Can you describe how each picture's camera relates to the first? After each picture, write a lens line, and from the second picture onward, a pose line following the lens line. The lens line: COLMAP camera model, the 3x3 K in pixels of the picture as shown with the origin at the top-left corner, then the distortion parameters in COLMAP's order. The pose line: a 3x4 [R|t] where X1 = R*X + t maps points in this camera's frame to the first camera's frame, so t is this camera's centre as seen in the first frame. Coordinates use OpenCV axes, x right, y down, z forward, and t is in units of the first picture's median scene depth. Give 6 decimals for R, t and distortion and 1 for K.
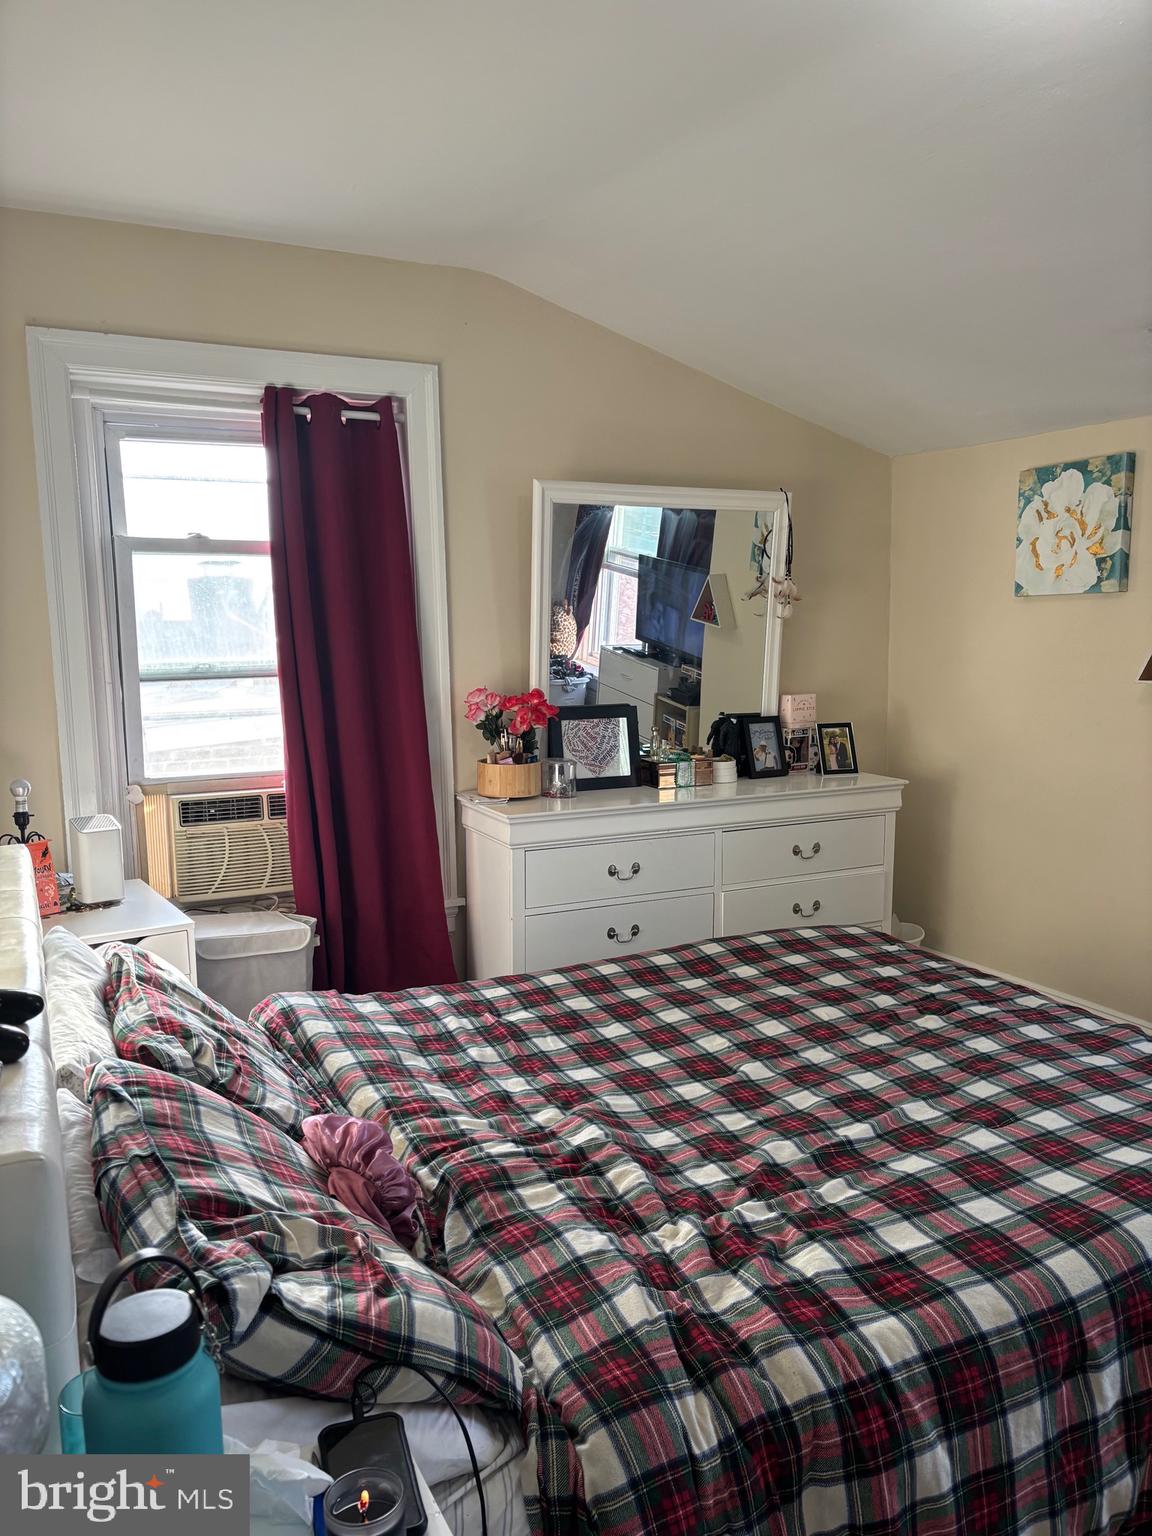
lens RADIAL K [[1152.8, 0, 574.2], [0, 1152.8, 776.5], [0, 0, 1]] dist [0.051753, -0.055782]
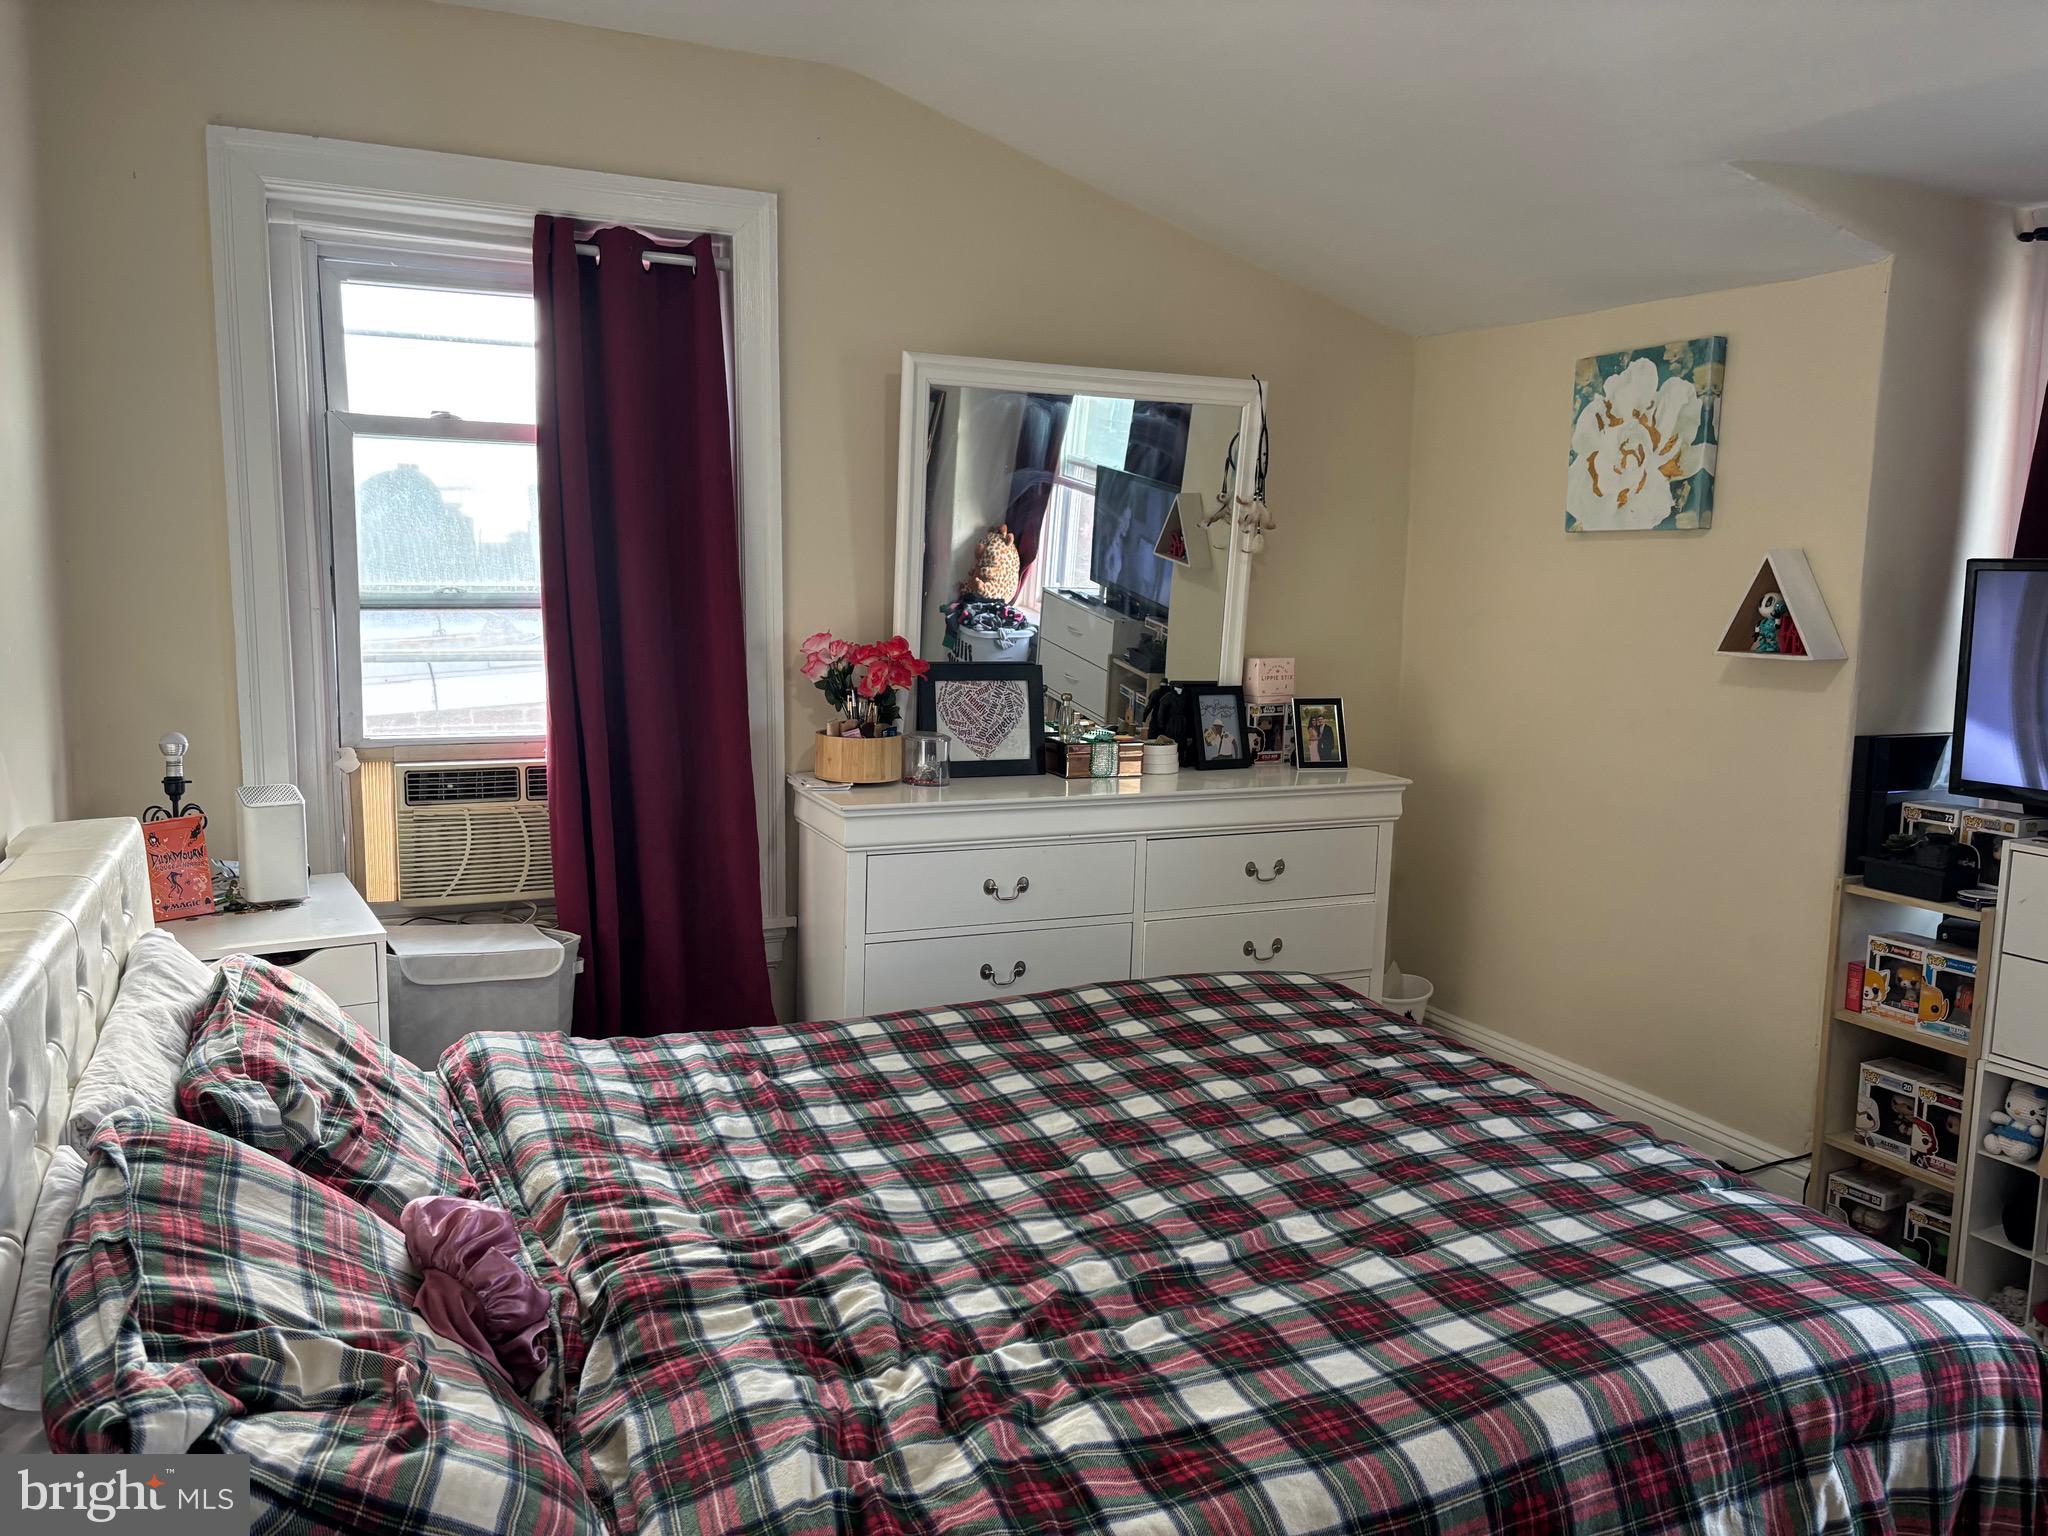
lens RADIAL K [[1537.1, 0, 1023.3], [0, 1537.1, 777.1], [0, 0, 1]] dist [0.051753, -0.055782]
pose [[0.998850, 0.035487, -0.032246, 0.089868], [-0.035269, 0.999351, 0.007321, 0.003951], [0.032485, -0.006175, 0.999453, 0.021116]]
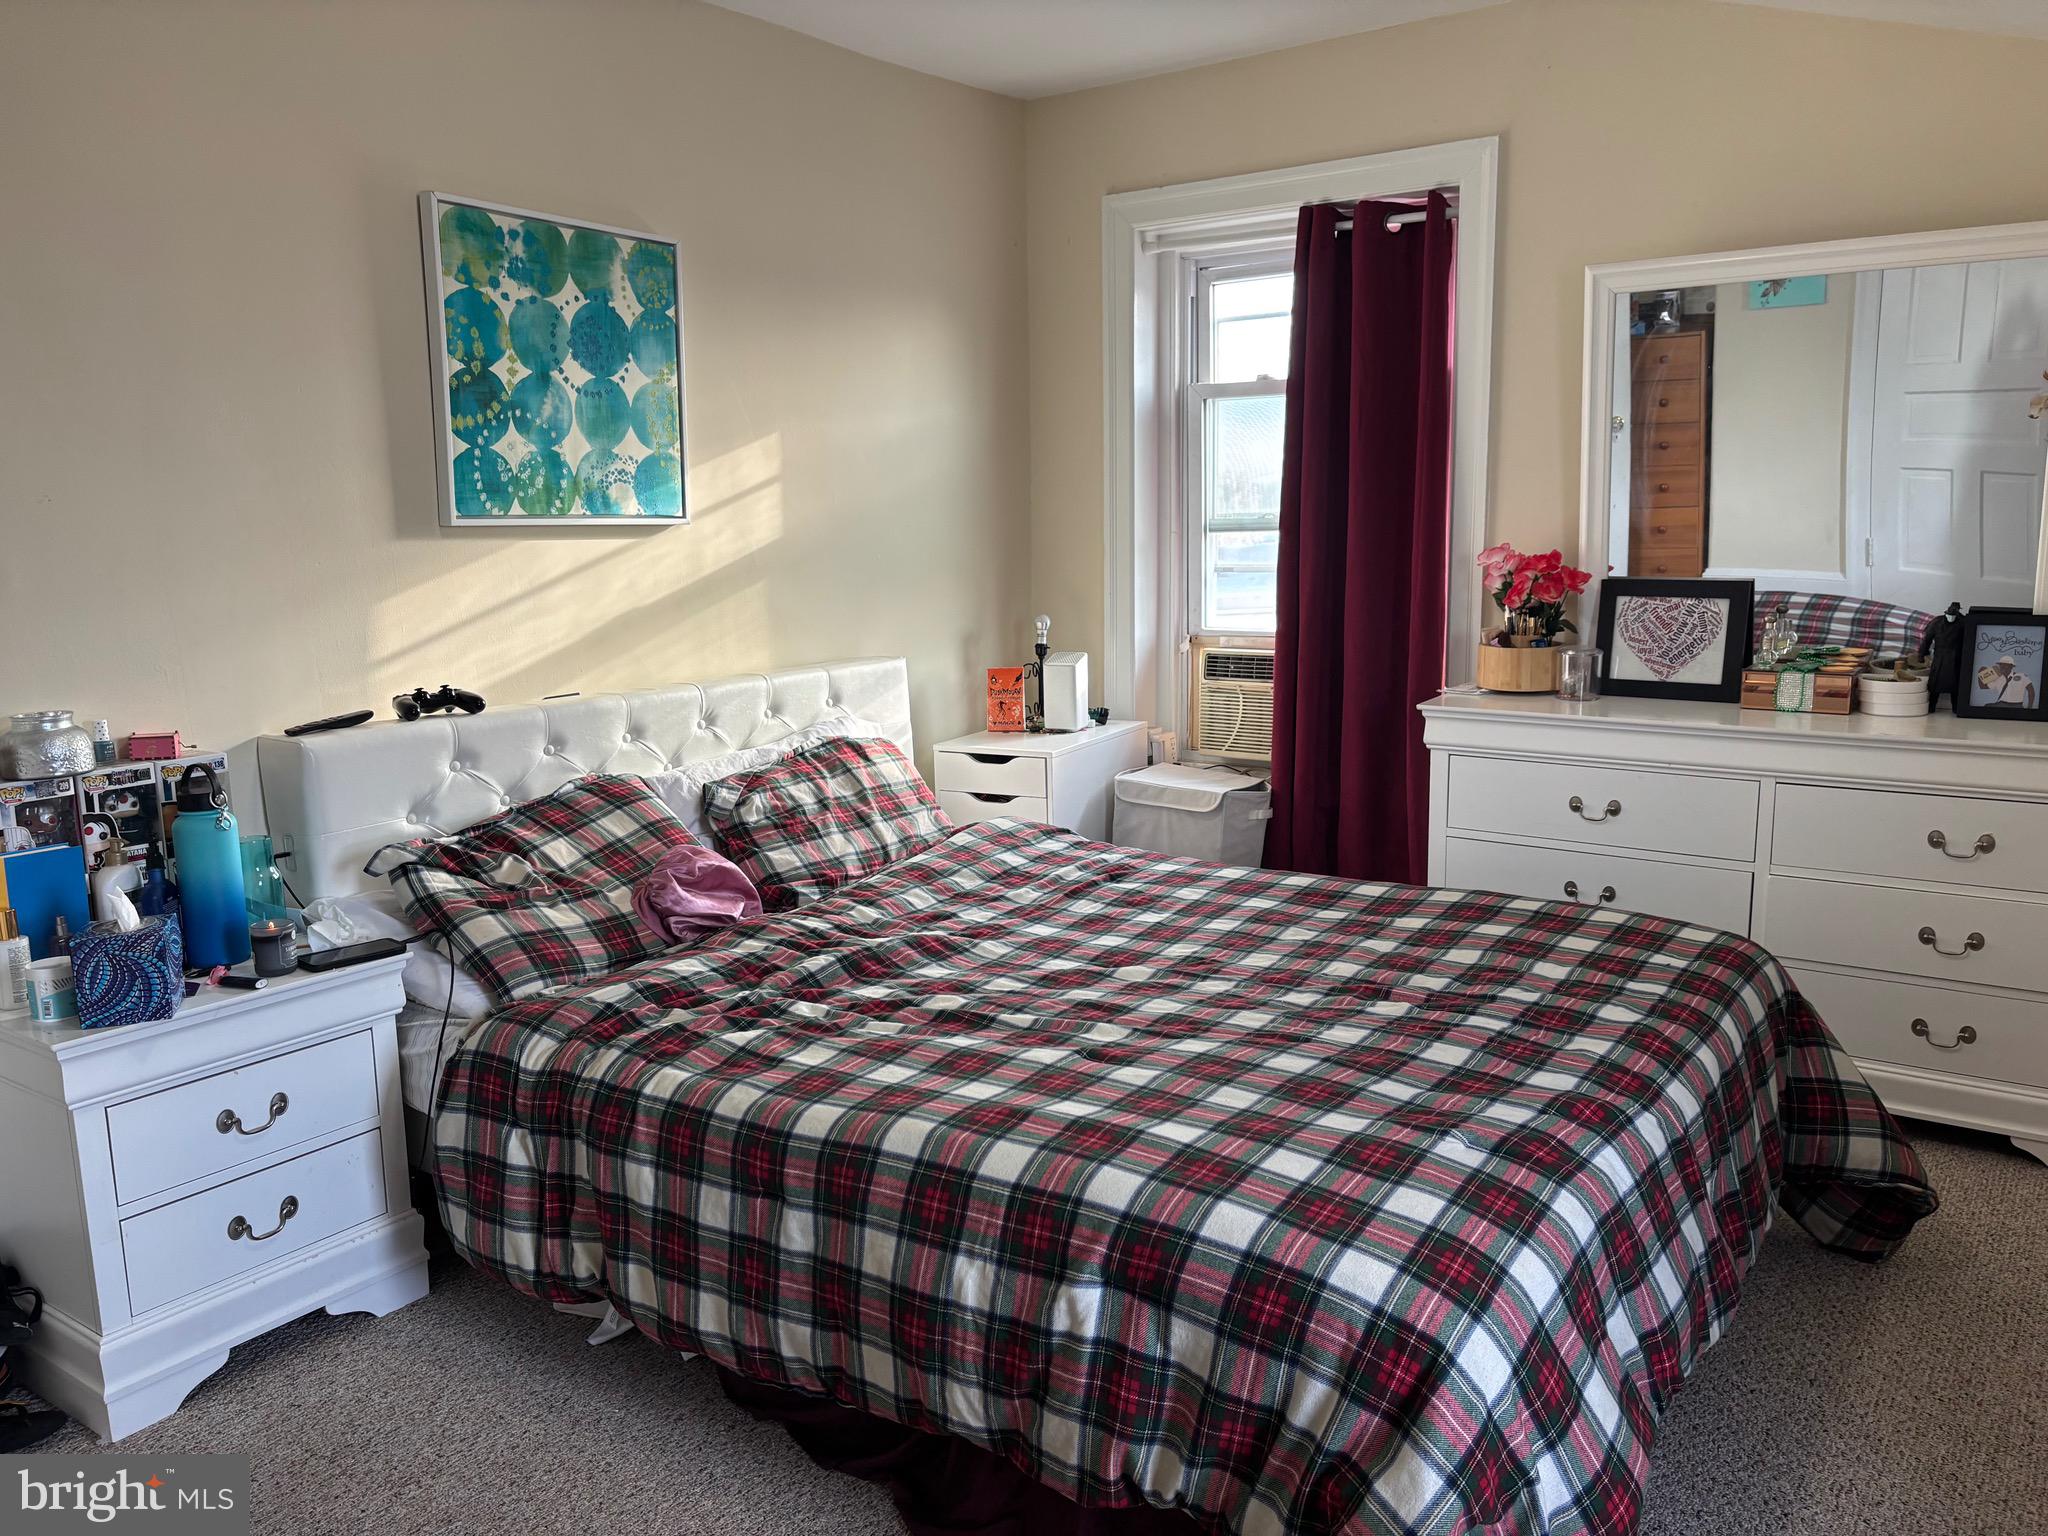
lens RADIAL K [[1537.1, 0, 1027.8], [0, 1537.1, 774.9], [0, 0, 1]] dist [0.051753, -0.055782]
pose [[0.477660, 0.157717, -0.864272, 0.763561], [-0.098354, 0.987170, 0.125787, -0.027326], [0.873022, 0.024921, 0.487043, 0.233175]]
